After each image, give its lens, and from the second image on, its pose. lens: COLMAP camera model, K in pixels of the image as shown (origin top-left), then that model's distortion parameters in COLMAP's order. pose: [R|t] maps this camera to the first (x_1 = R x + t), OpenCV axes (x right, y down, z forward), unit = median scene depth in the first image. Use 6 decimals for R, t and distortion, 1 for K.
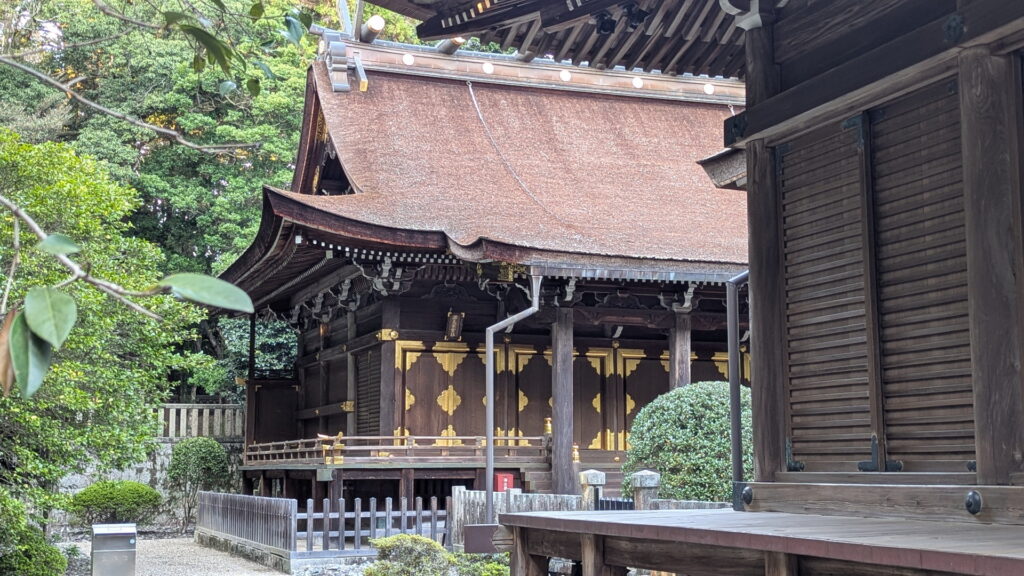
lens RADIAL K [[1443.8, 0, 512.0], [0, 1443.8, 288.0], [0, 0, 1]] dist [0.018443, 0.002370]
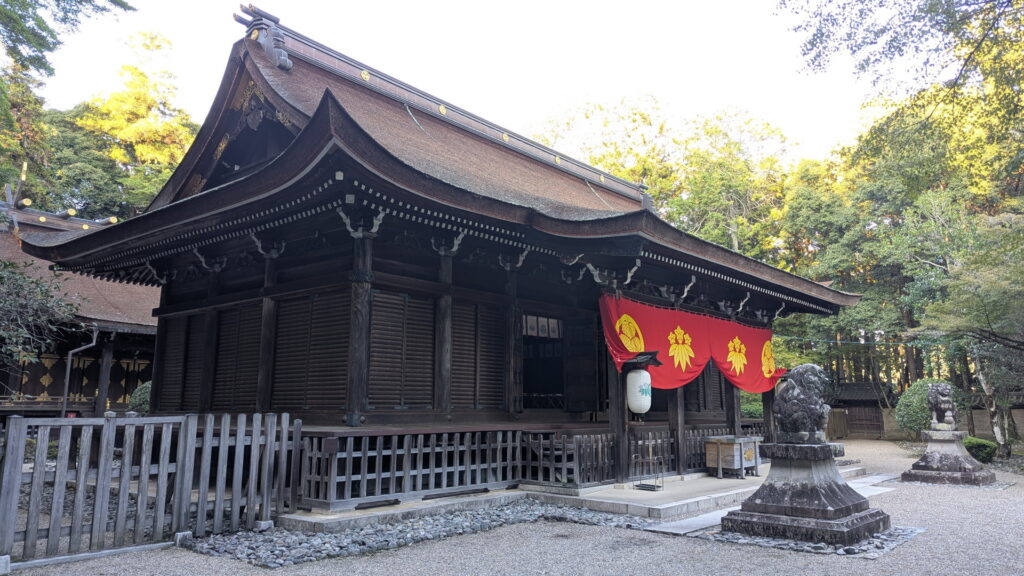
lens RADIAL K [[727.5, 0, 512.0], [0, 727.5, 288.0], [0, 0, 1]] dist [0.024595, -0.000409]
pose [[0.868041, 0.098144, 0.486695, 0.014521], [-0.075150, 0.994946, -0.066603, -0.042290], [-0.490772, 0.021239, 0.871029, -0.349127]]
